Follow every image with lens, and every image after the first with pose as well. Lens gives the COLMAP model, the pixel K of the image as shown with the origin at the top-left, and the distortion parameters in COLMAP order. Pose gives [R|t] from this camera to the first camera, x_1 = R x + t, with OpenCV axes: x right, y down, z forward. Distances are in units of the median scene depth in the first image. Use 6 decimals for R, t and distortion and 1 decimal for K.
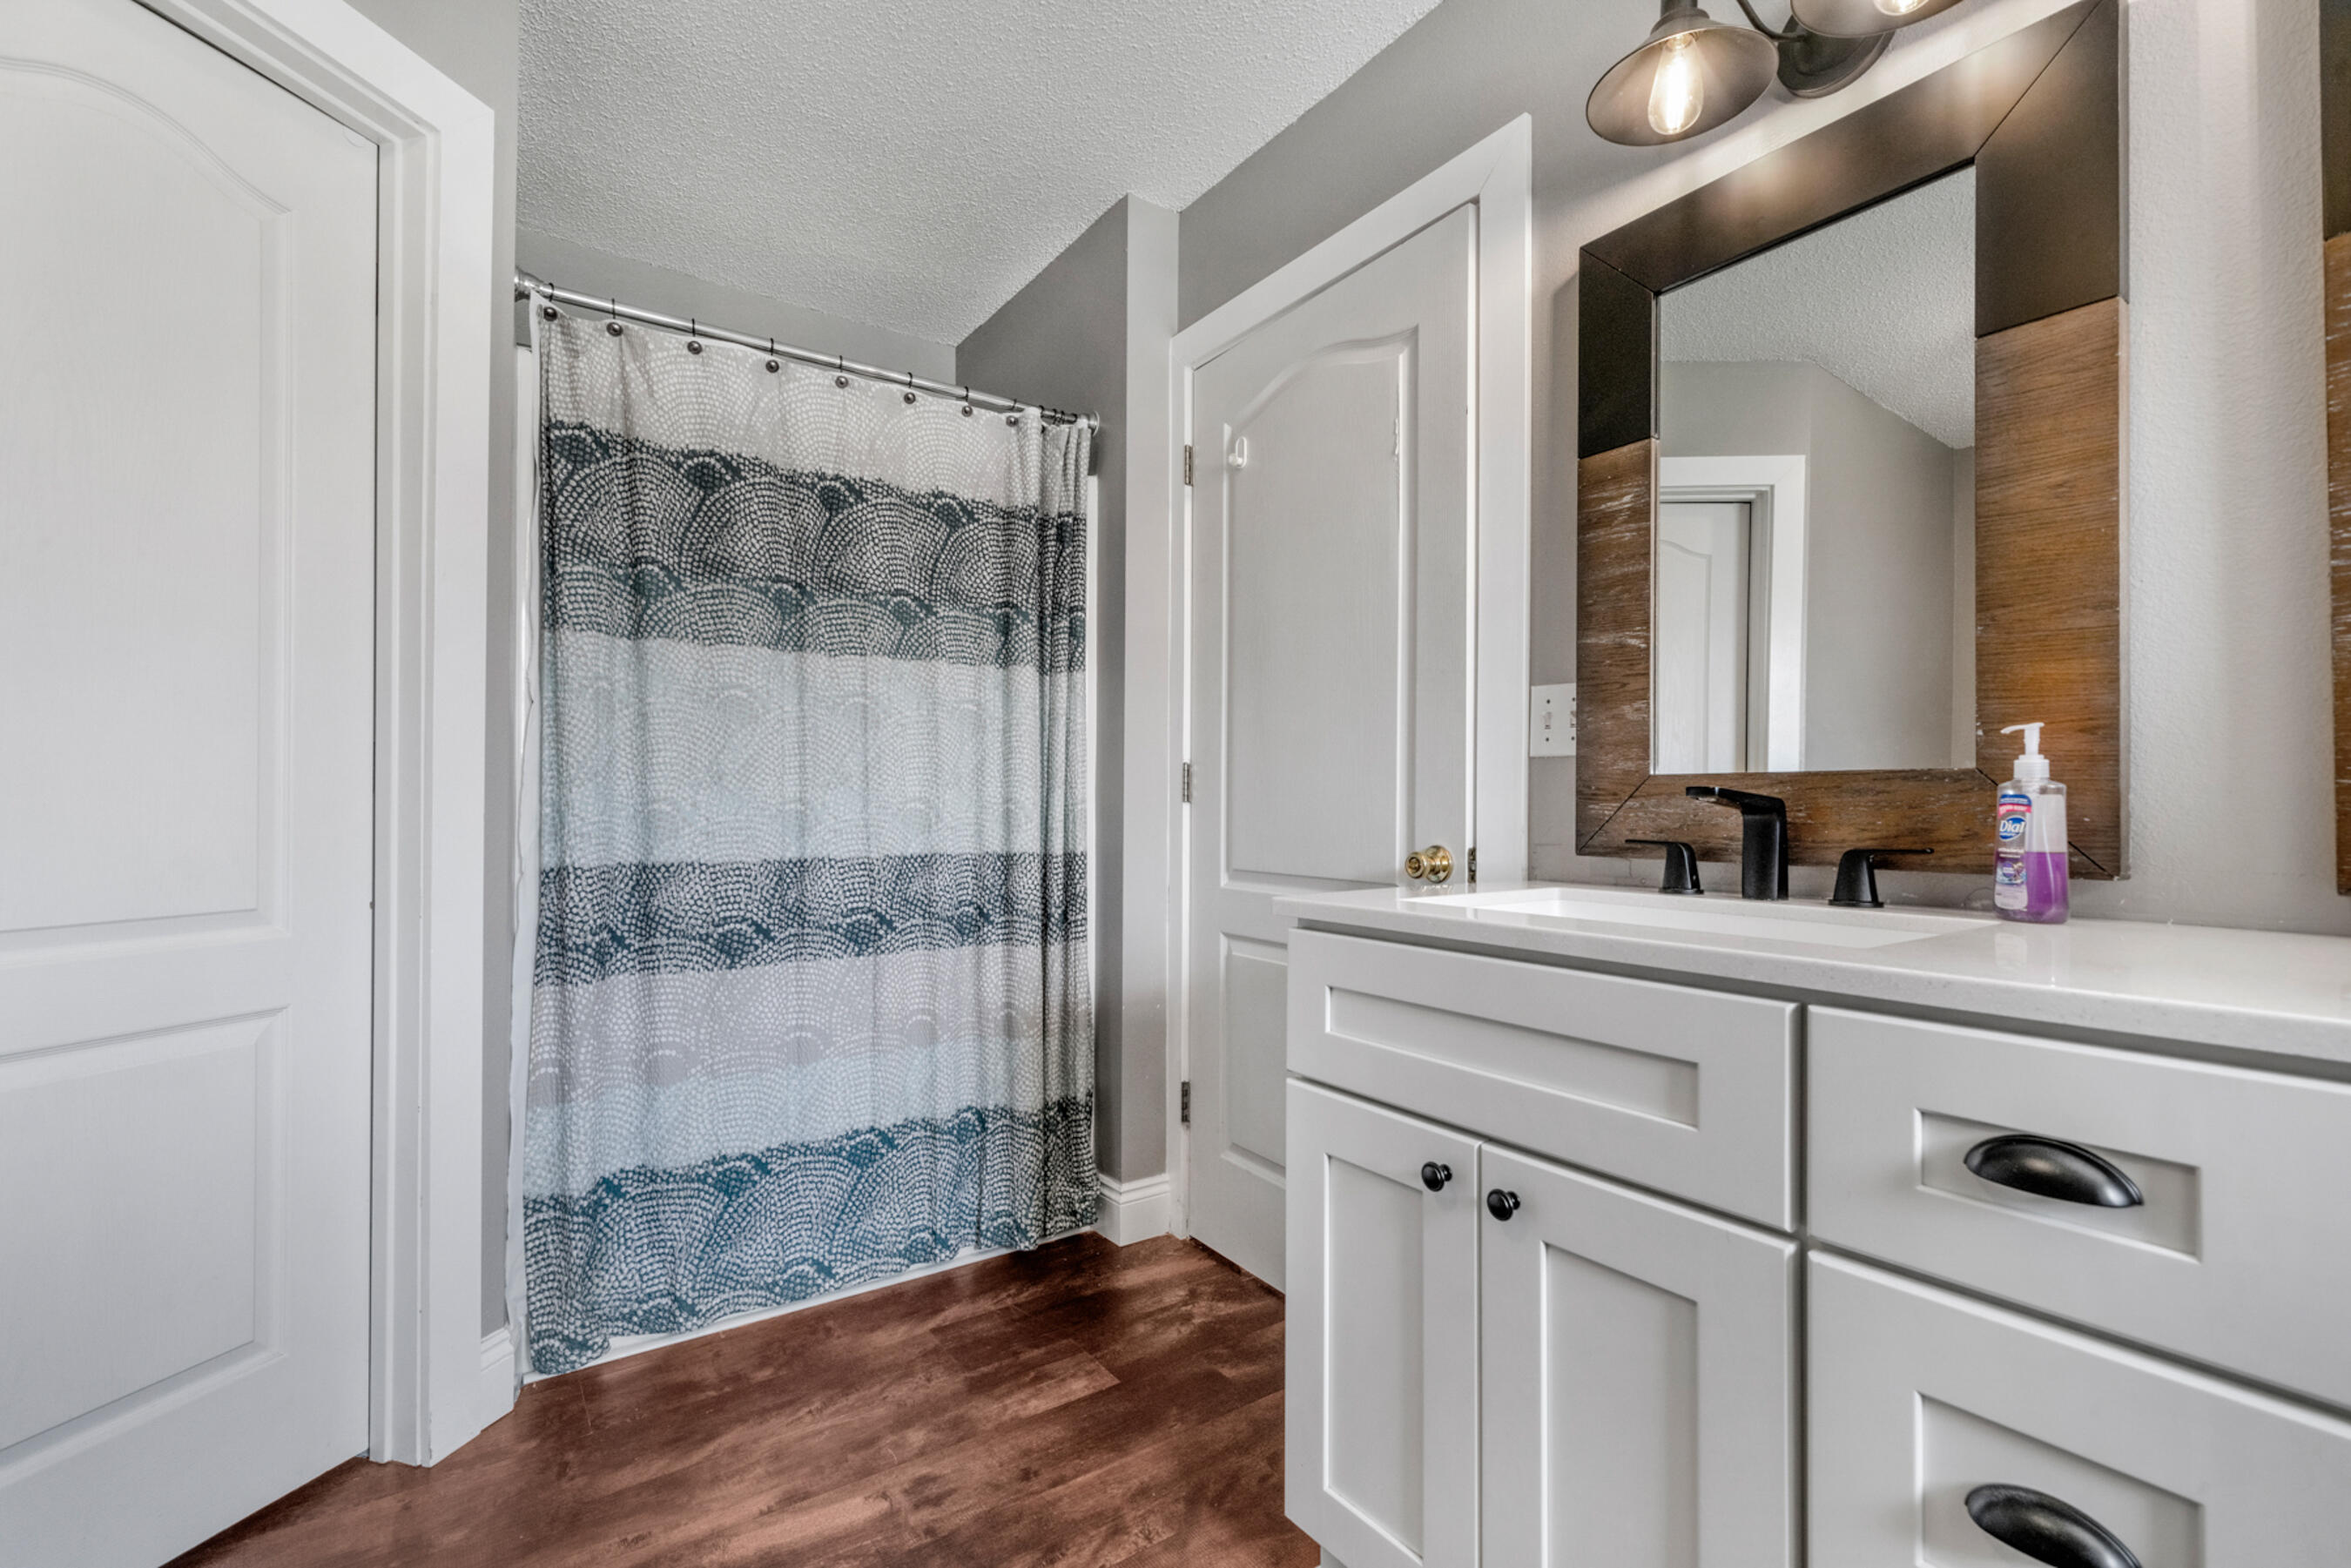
lens RADIAL K [[1056.1, 0, 1177.4], [0, 1056.1, 796.2], [0, 0, 1]] dist [-0.001632, -0.000111]
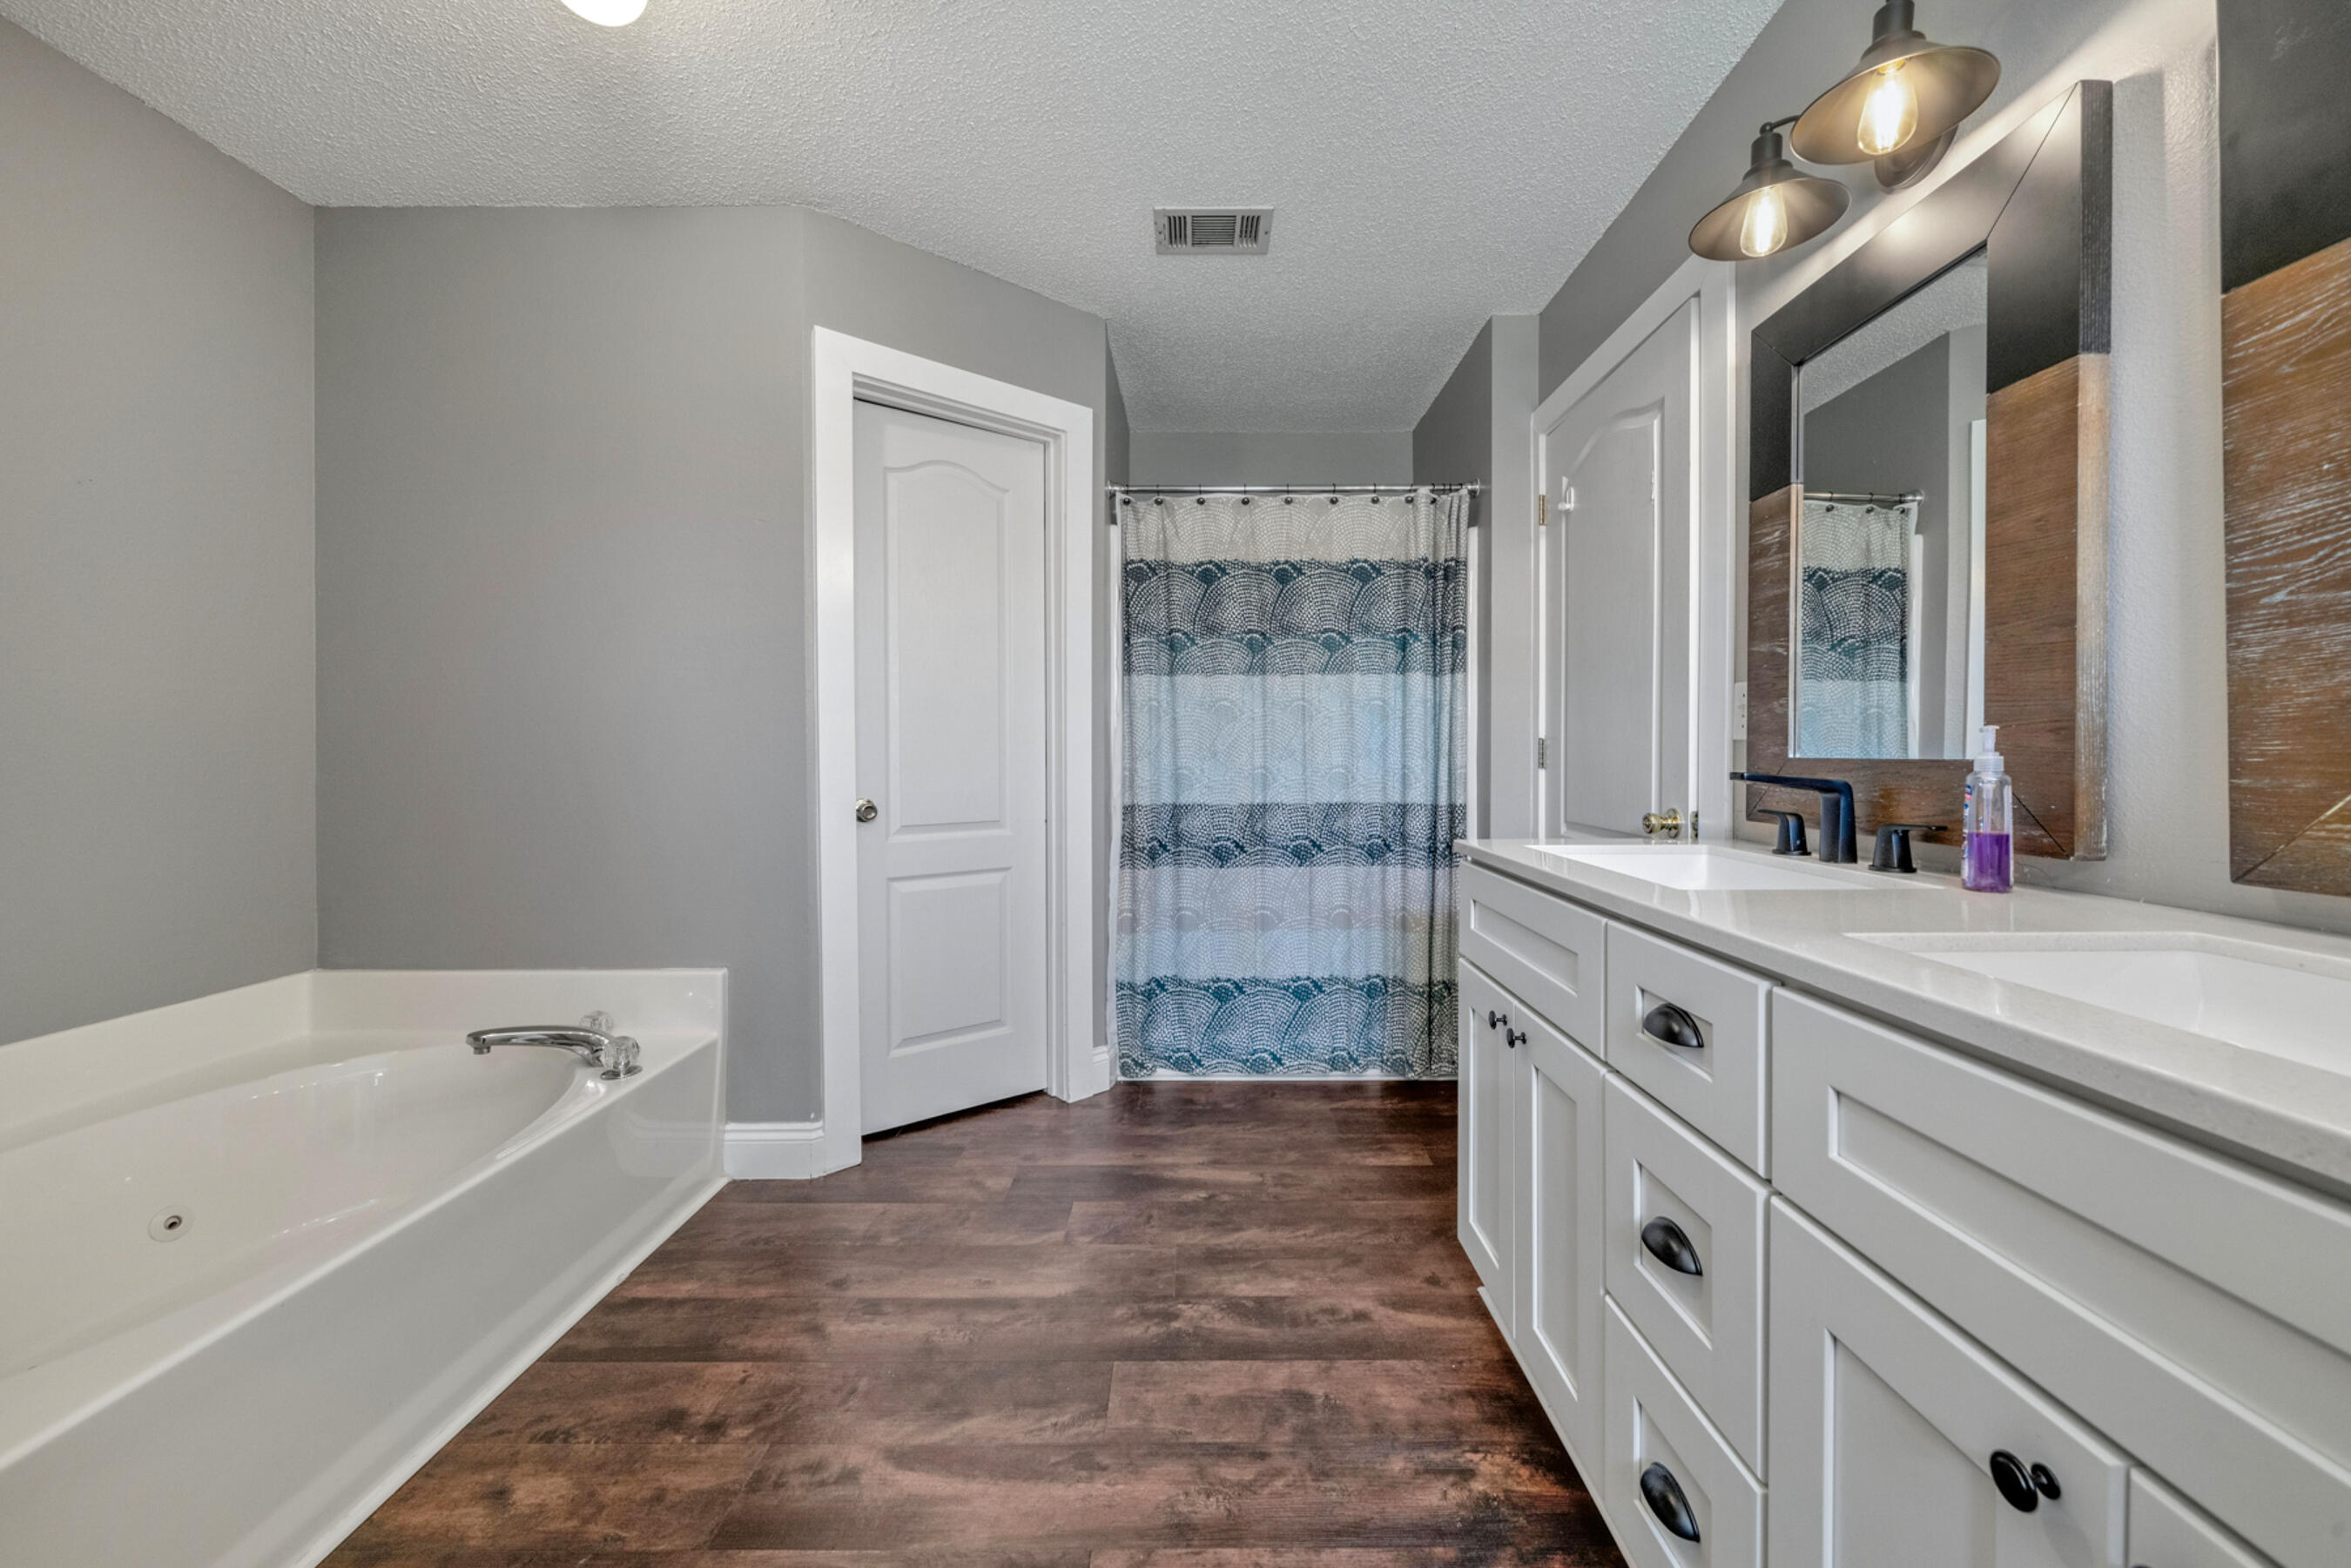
lens RADIAL K [[875.6, 0, 1178.3], [0, 875.6, 760.5], [0, 0, 1]] dist [-0.000479, -0.000036]
pose [[0.818023, 0.000960, -0.575185, 0.321039], [0.007236, 0.999902, 0.011961, -0.024615], [0.575140, -0.013946, 0.817936, -0.177741]]
